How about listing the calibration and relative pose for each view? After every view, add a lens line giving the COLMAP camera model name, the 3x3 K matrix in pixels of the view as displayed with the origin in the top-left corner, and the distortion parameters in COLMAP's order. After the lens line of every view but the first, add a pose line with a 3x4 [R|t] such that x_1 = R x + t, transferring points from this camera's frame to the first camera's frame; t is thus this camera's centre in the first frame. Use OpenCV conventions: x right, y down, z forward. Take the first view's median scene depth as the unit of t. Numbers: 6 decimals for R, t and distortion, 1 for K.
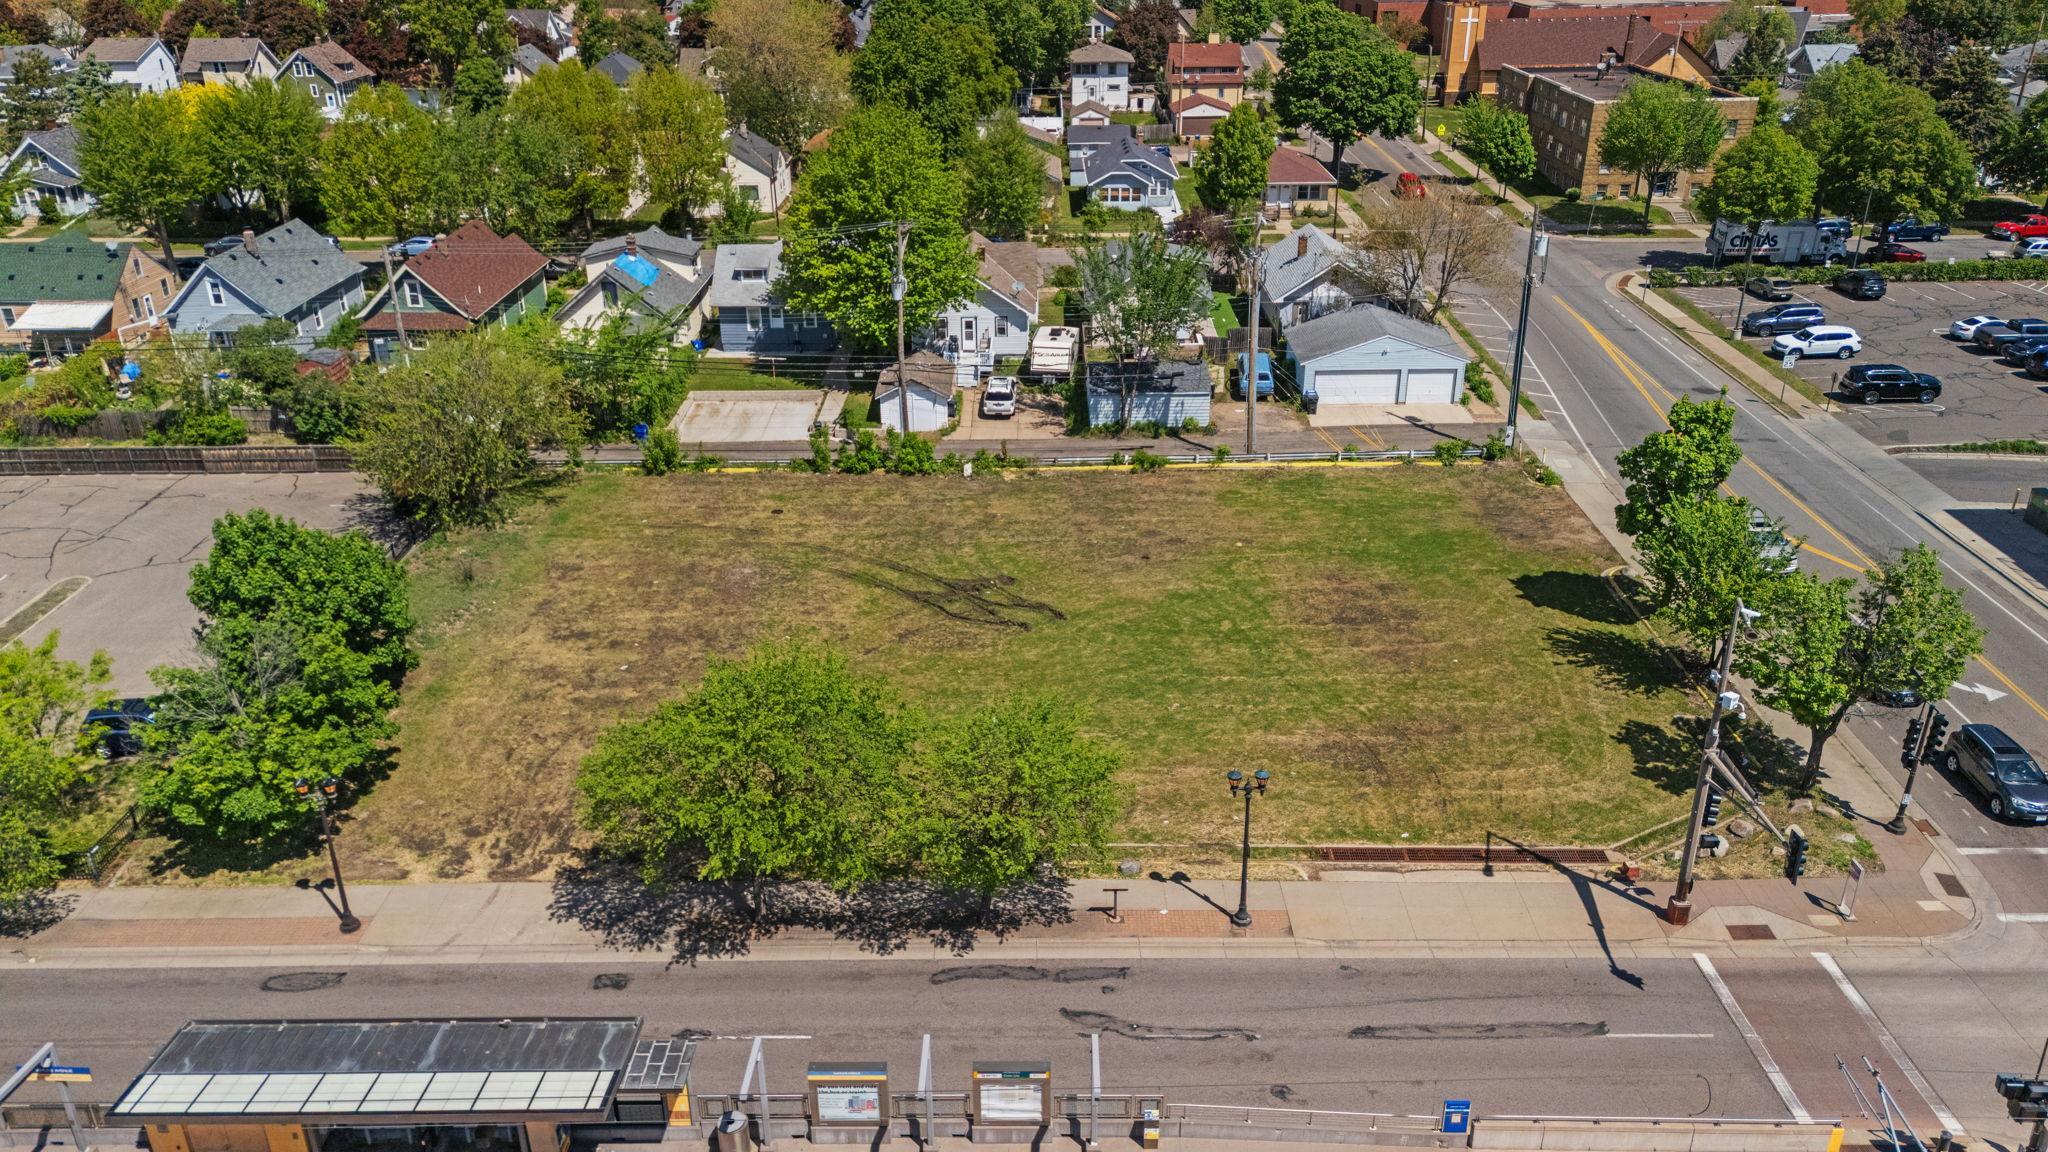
lens RADIAL K [[1481.1, 0, 1023.3], [0, 1481.1, 617.0], [0, 0, 1]] dist [0.078177, -0.068655]
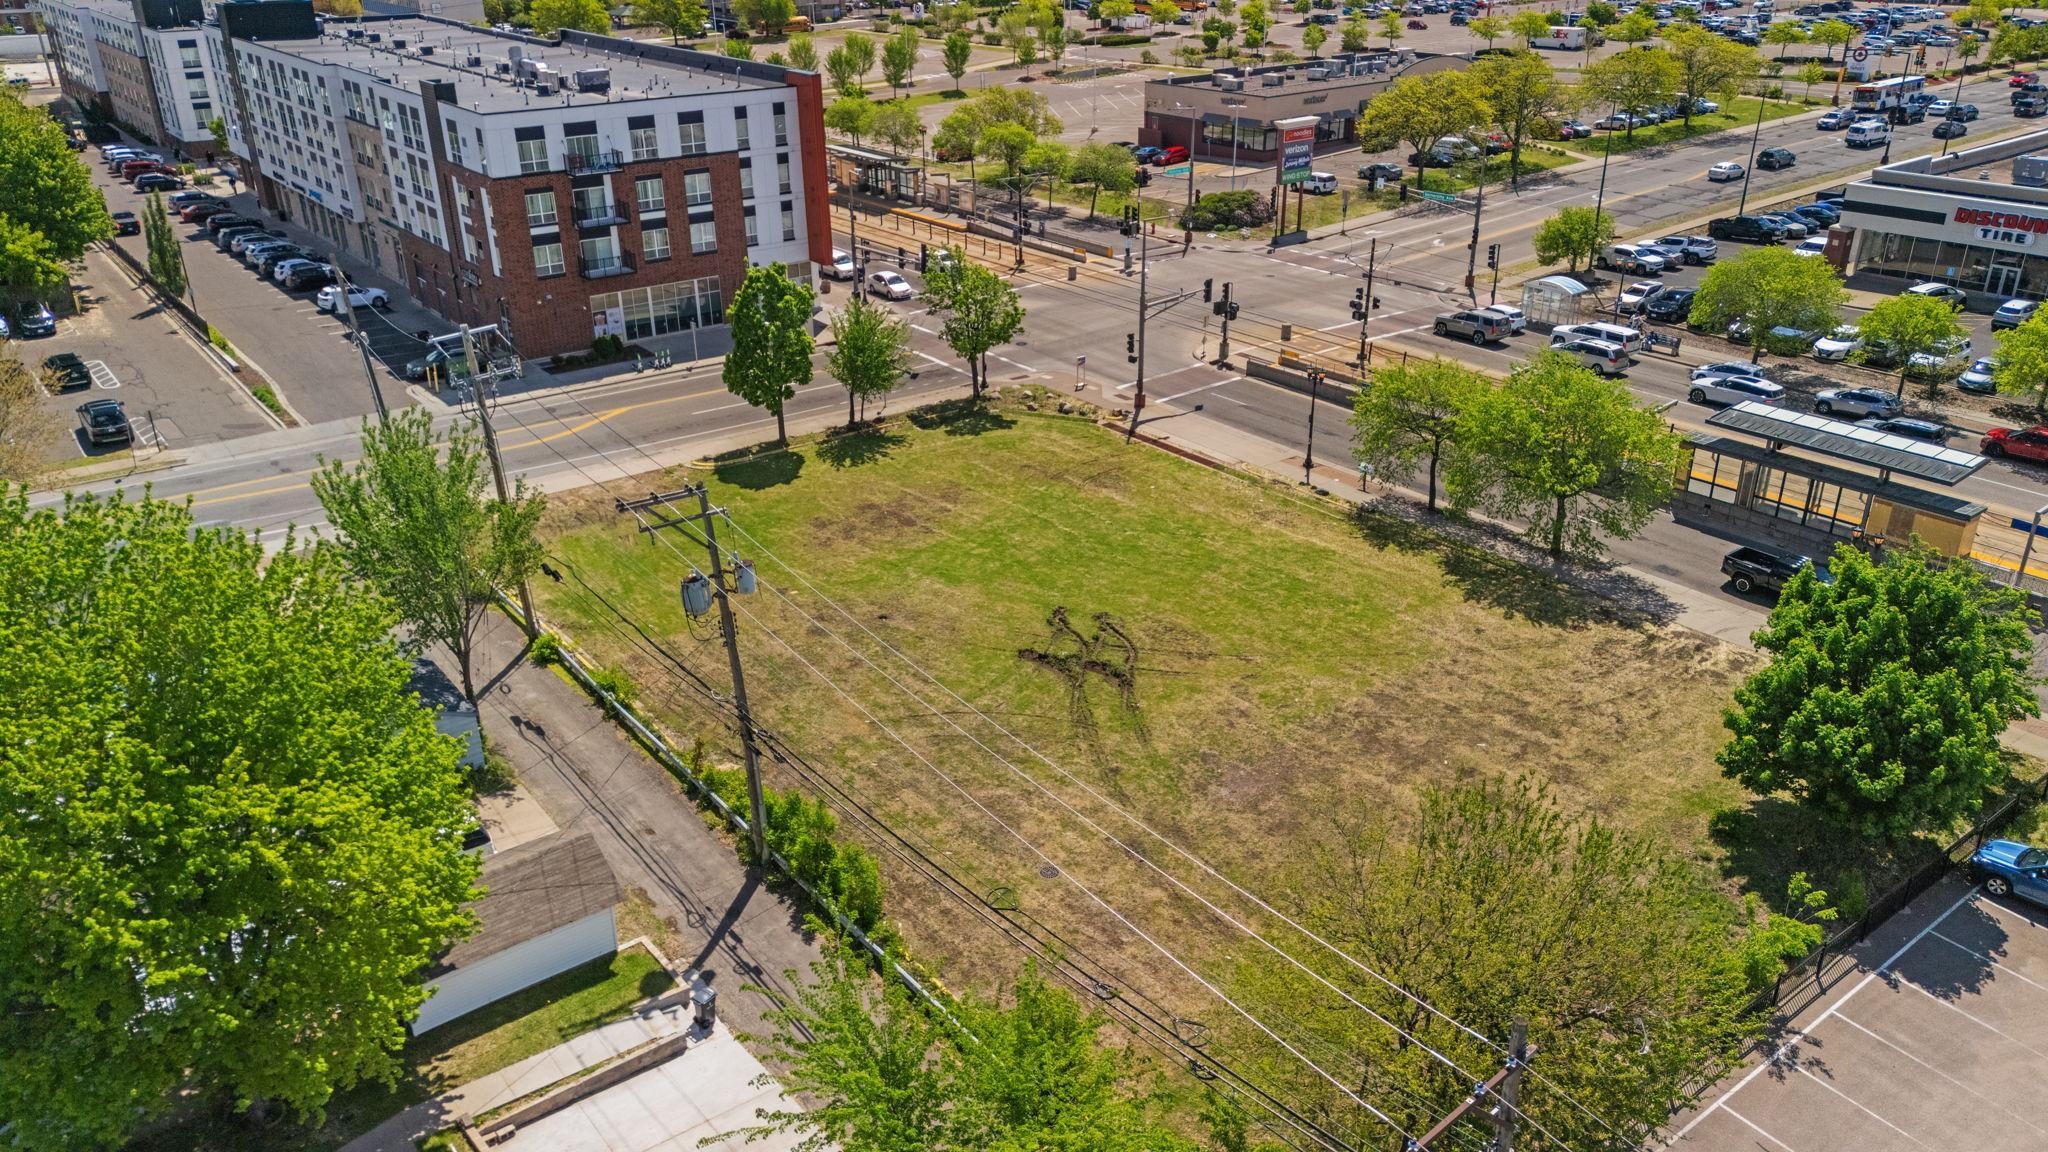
lens RADIAL K [[1481.1, 0, 1023.3], [0, 1481.1, 617.0], [0, 0, 1]] dist [0.078177, -0.068655]
pose [[-0.620253, -0.333280, 0.710078, -0.491080], [0.360482, 0.682880, 0.635396, -0.470227], [-0.696663, 0.650076, -0.303417, 0.990915]]
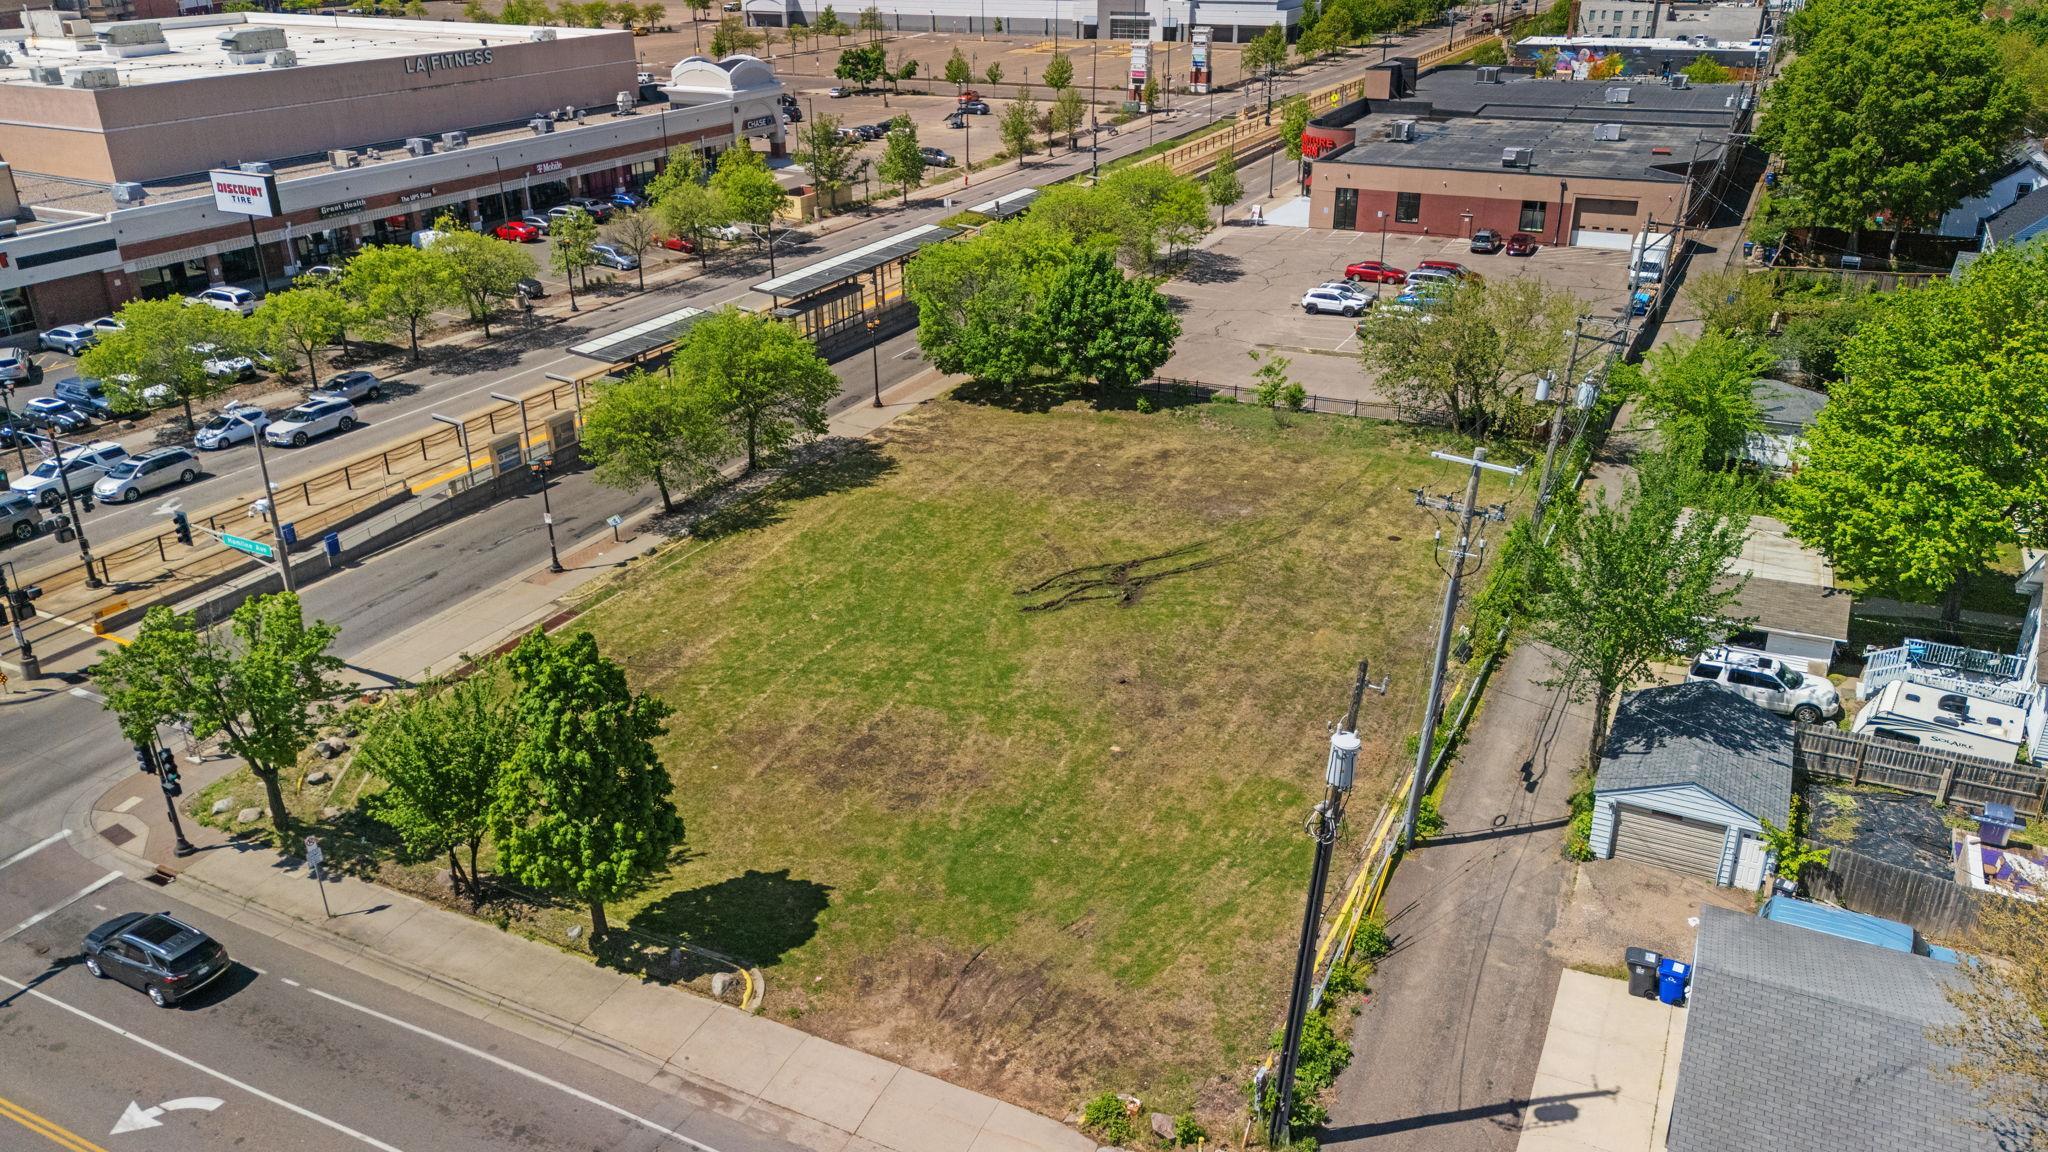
lens RADIAL K [[1481.1, 0, 1023.3], [0, 1481.1, 617.0], [0, 0, 1]] dist [0.078177, -0.068655]
pose [[-0.440170, 0.401738, -0.803029, 0.612233], [-0.384745, 0.723682, 0.572936, -0.419261], [0.811308, 0.561151, -0.163977, 0.874277]]
